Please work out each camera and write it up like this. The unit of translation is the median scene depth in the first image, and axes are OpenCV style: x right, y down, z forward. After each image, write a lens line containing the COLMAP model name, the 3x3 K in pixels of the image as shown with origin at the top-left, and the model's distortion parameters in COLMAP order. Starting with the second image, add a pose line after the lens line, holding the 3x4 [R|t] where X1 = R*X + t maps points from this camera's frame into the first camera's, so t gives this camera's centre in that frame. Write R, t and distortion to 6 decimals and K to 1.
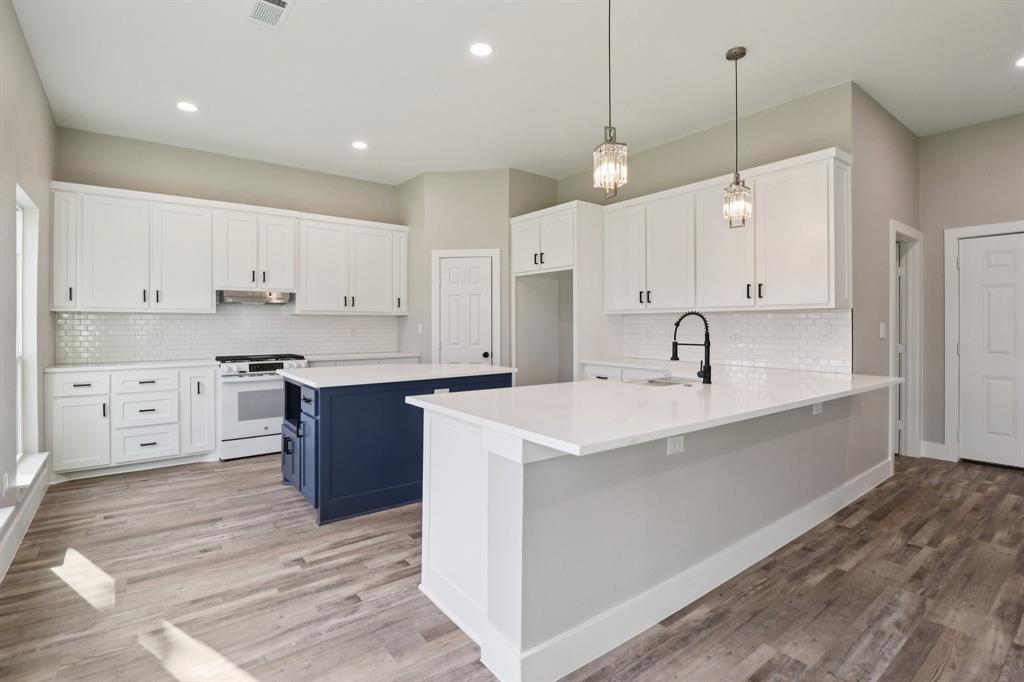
lens RADIAL K [[488.2, 0, 482.5], [0, 488.2, 327.3], [0, 0, 1]] dist [-0.003082, -0.010812]
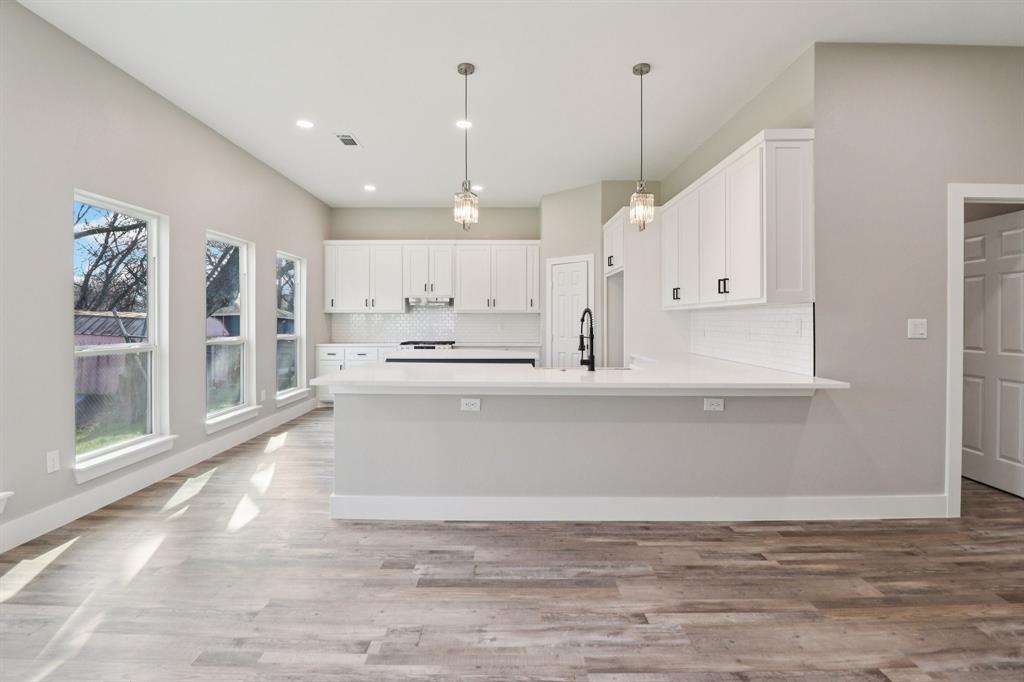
lens RADIAL K [[488.2, 0, 495.6], [0, 488.2, 324.9], [0, 0, 1]] dist [-0.003082, -0.010812]
pose [[0.789884, 0.005904, -0.613228, 1.068812], [-0.004885, 0.999983, 0.003334, 0.003277], [0.613237, 0.000362, 0.789899, -0.063102]]
